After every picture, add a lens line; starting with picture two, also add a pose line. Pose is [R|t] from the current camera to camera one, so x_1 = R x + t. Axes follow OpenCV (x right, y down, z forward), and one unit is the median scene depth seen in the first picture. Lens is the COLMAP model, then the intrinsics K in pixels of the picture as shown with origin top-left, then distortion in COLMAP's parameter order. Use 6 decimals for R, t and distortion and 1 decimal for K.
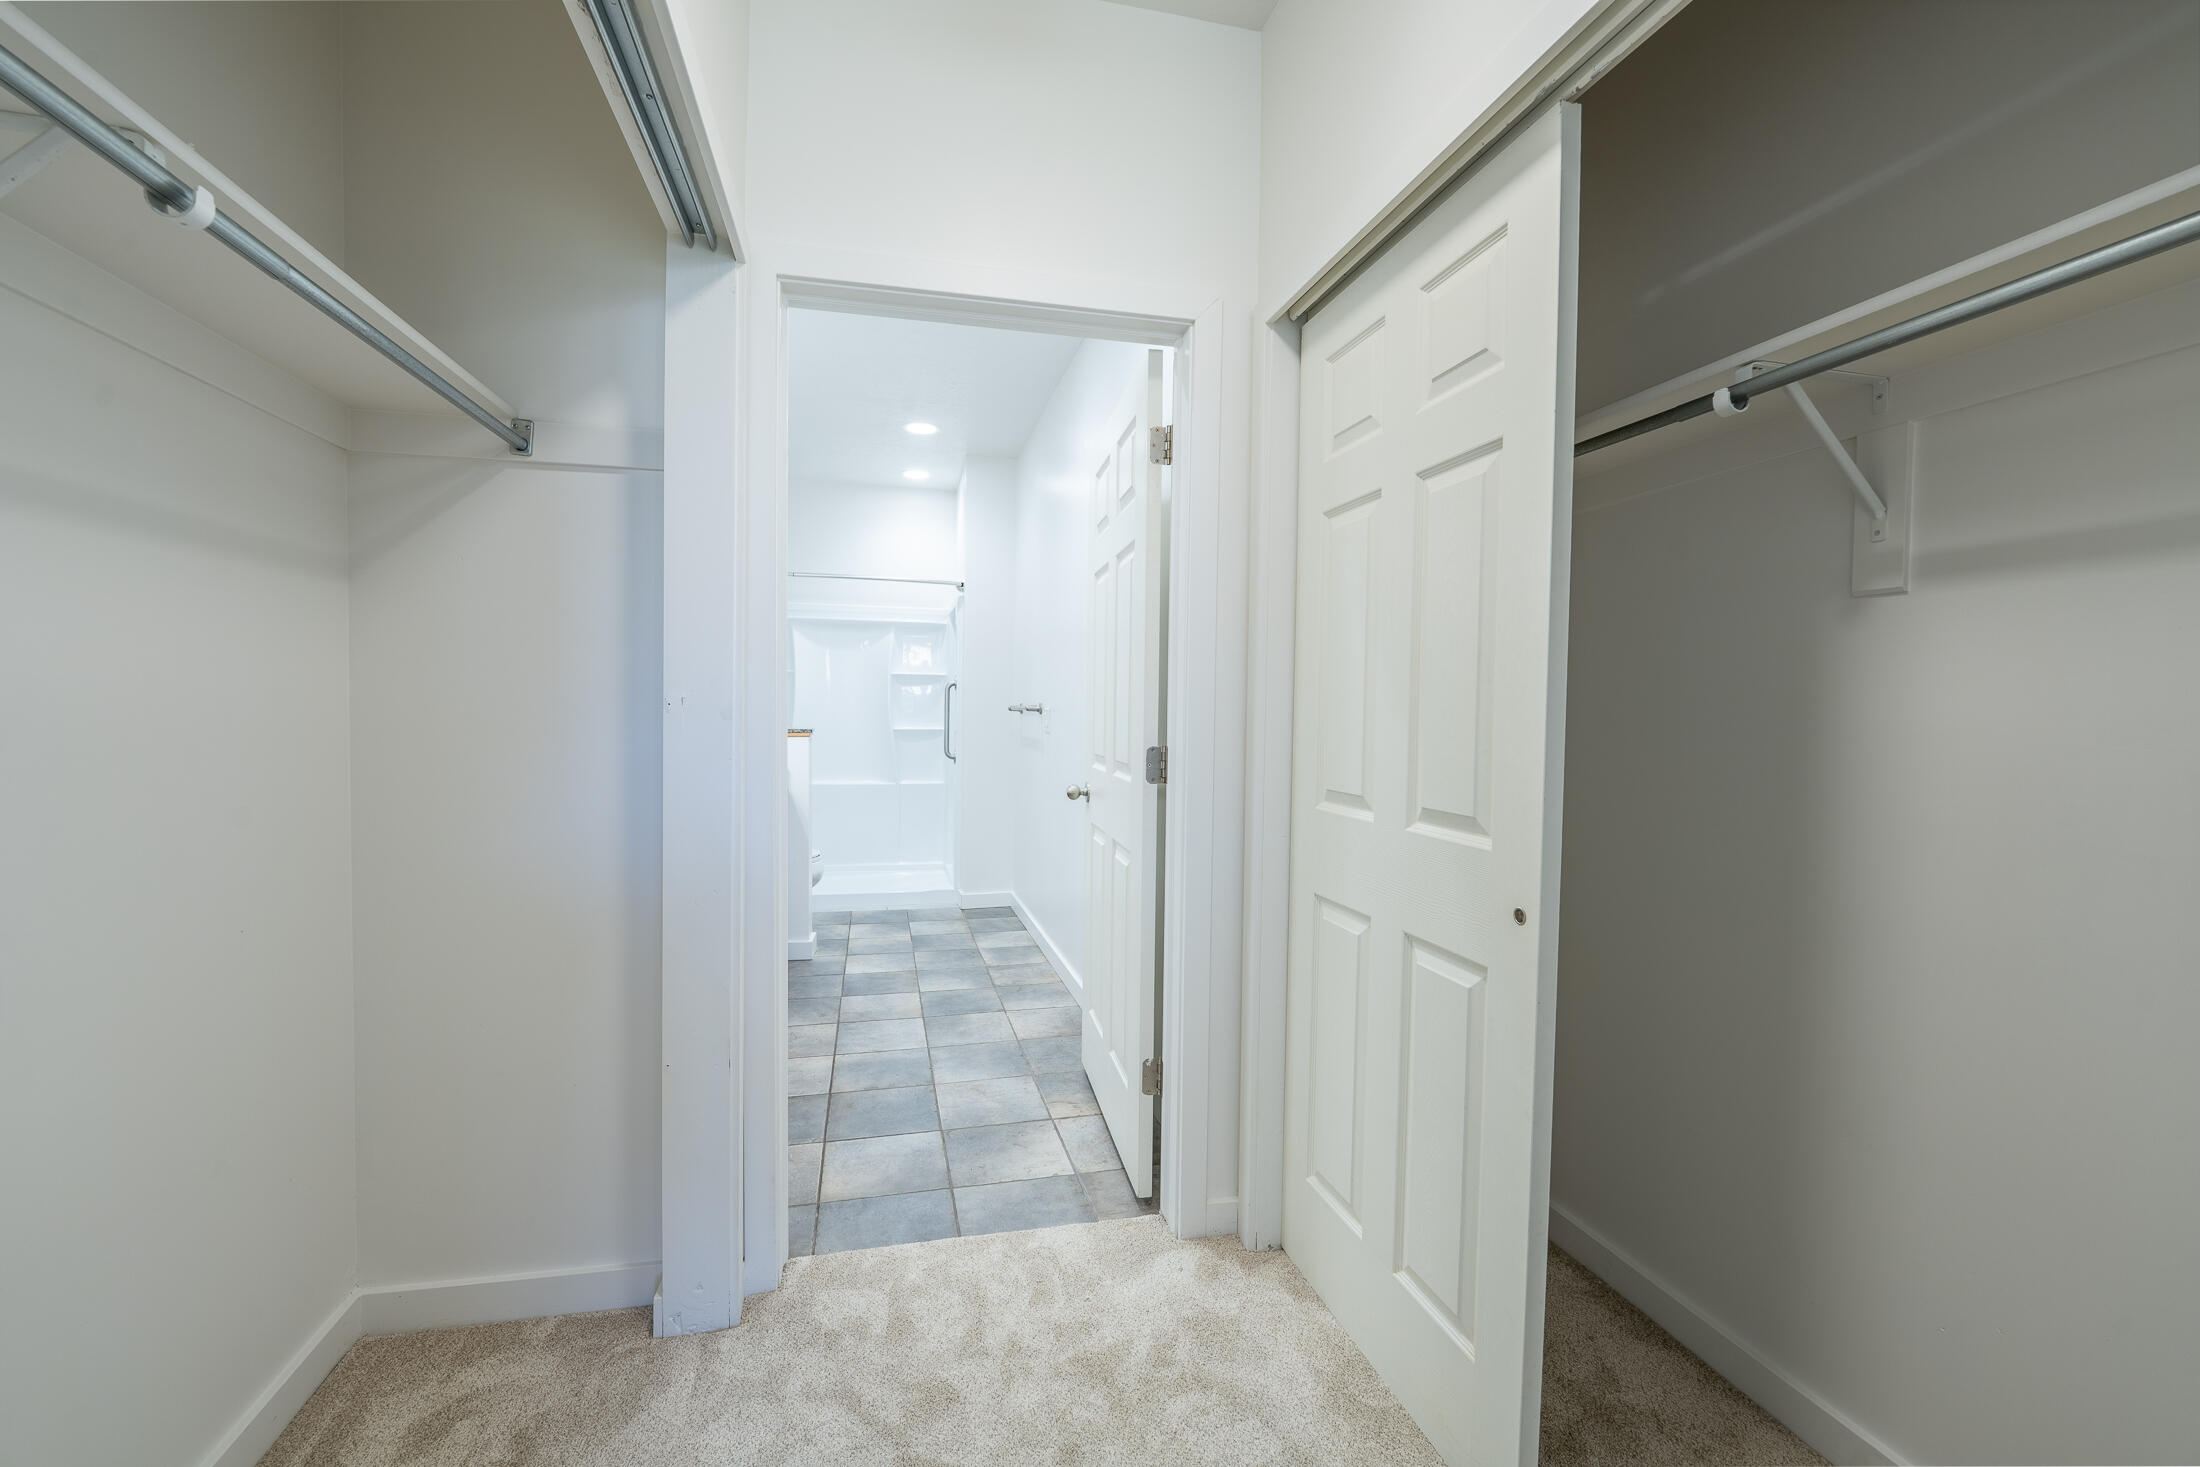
lens RADIAL K [[909.2, 0, 1101.4], [0, 909.2, 729.8], [0, 0, 1]] dist [-0.002767, -0.000059]
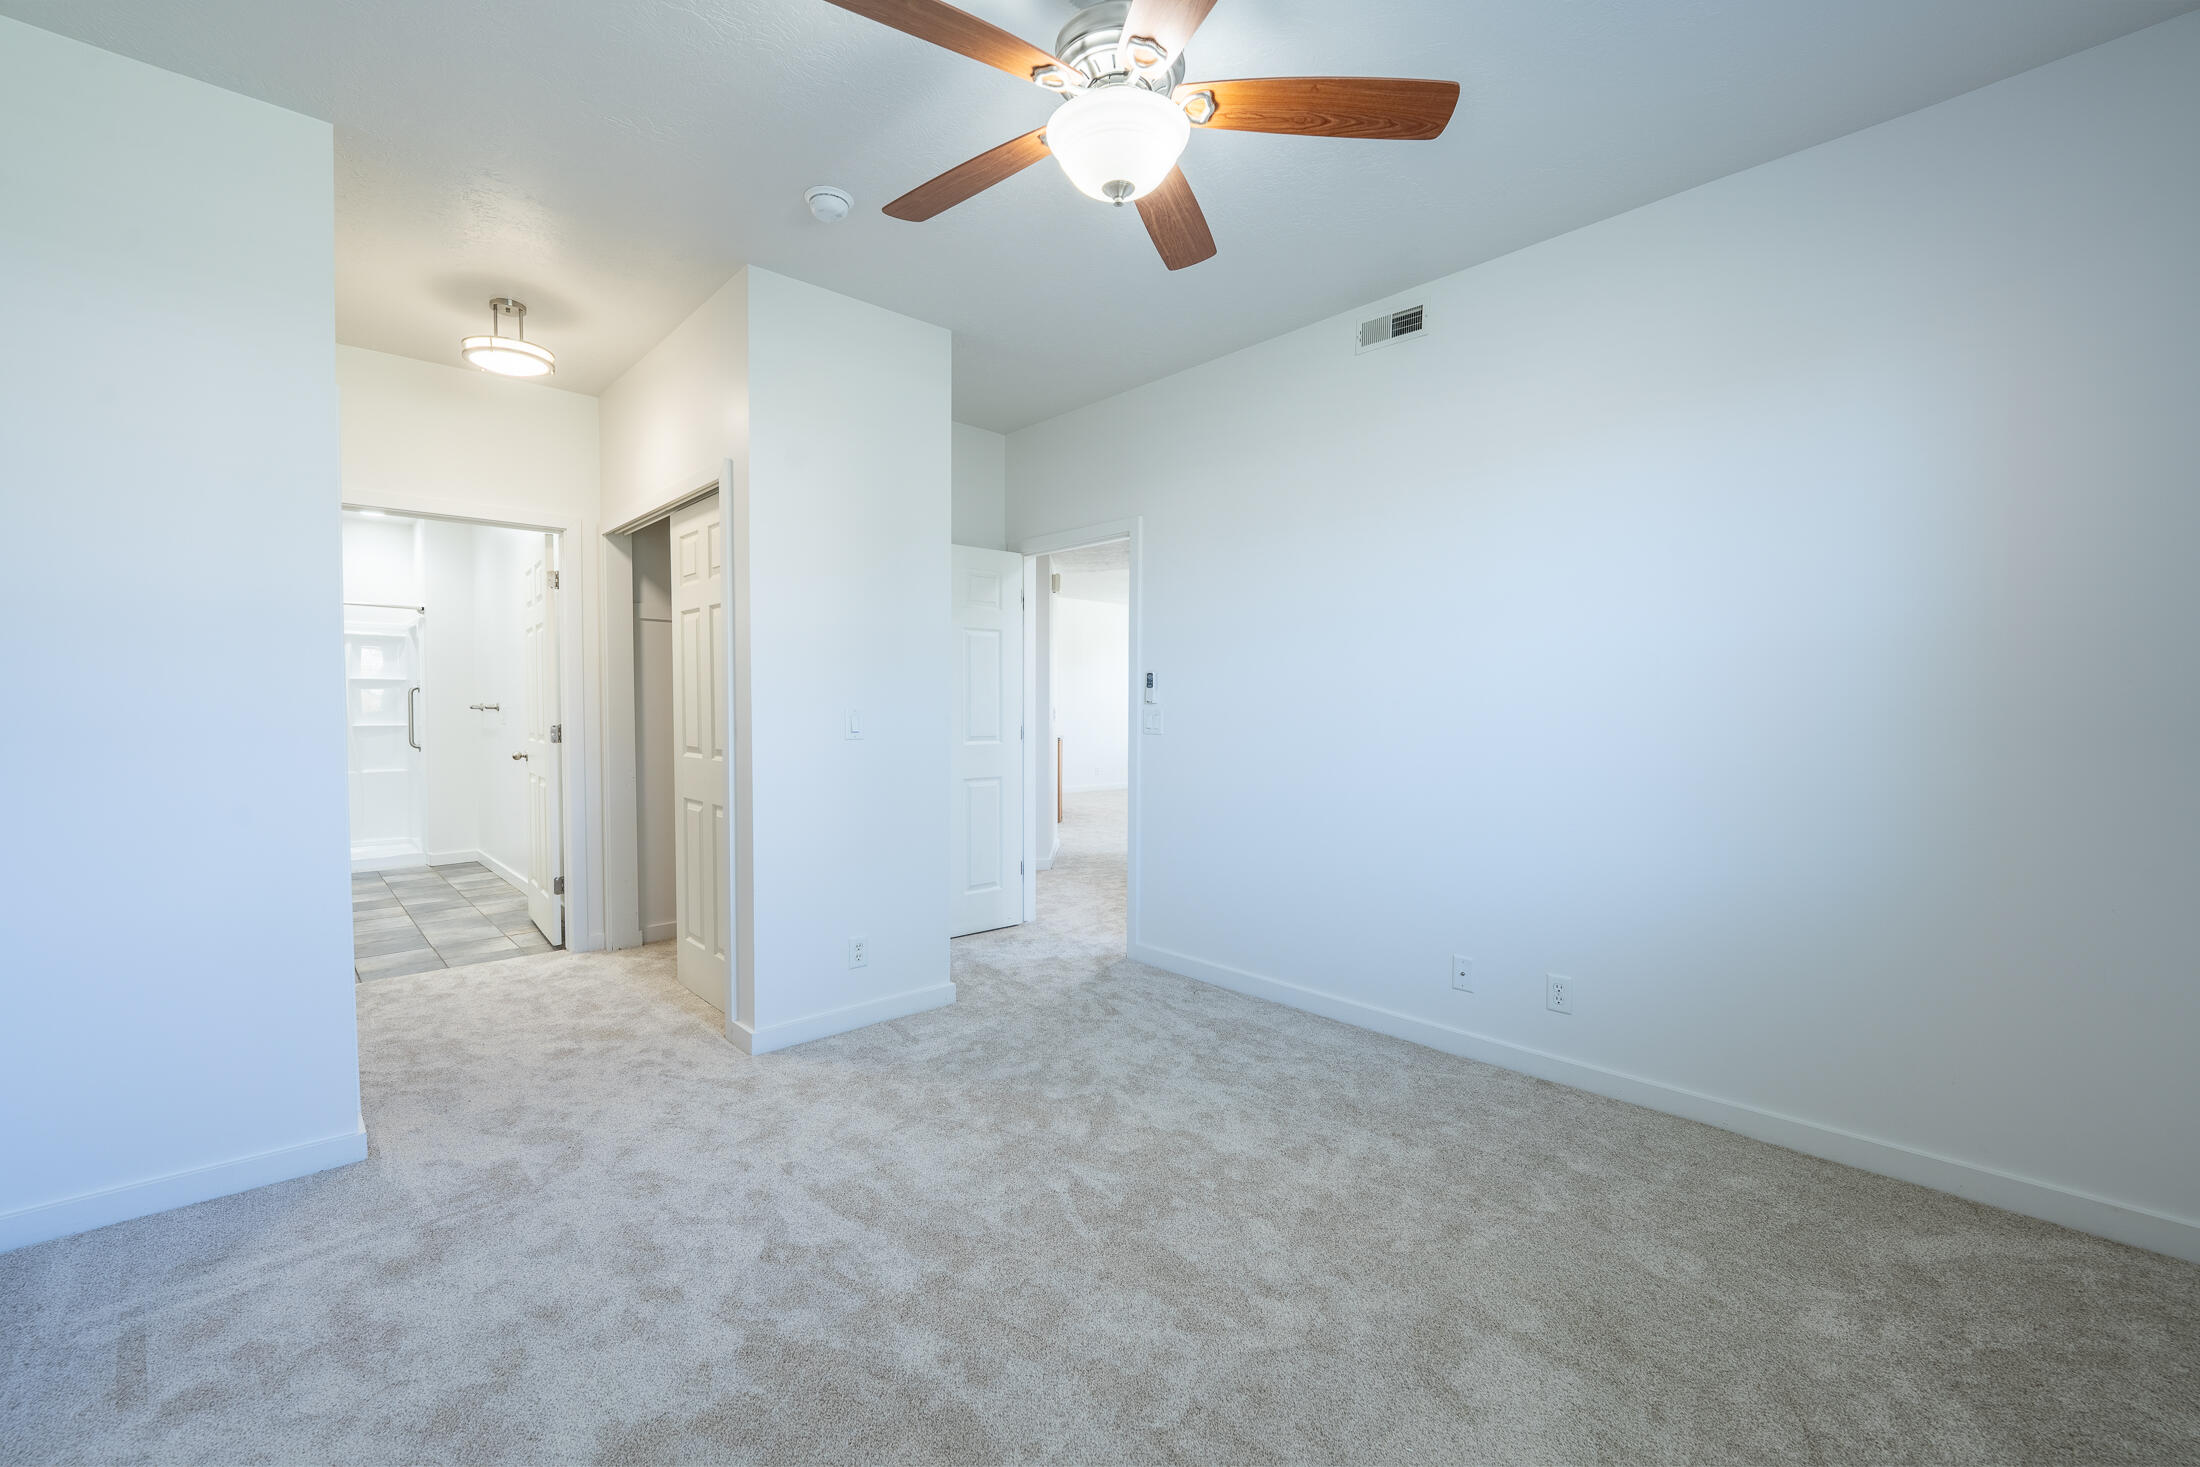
lens RADIAL K [[909.2, 0, 1091.6], [0, 909.2, 734.3], [0, 0, 1]] dist [-0.002767, -0.000059]
pose [[0.878871, -0.027808, 0.476248, 0.113803], [0.021953, 0.999600, 0.017854, 0.022623], [-0.476554, -0.005236, 0.879130, -1.085543]]
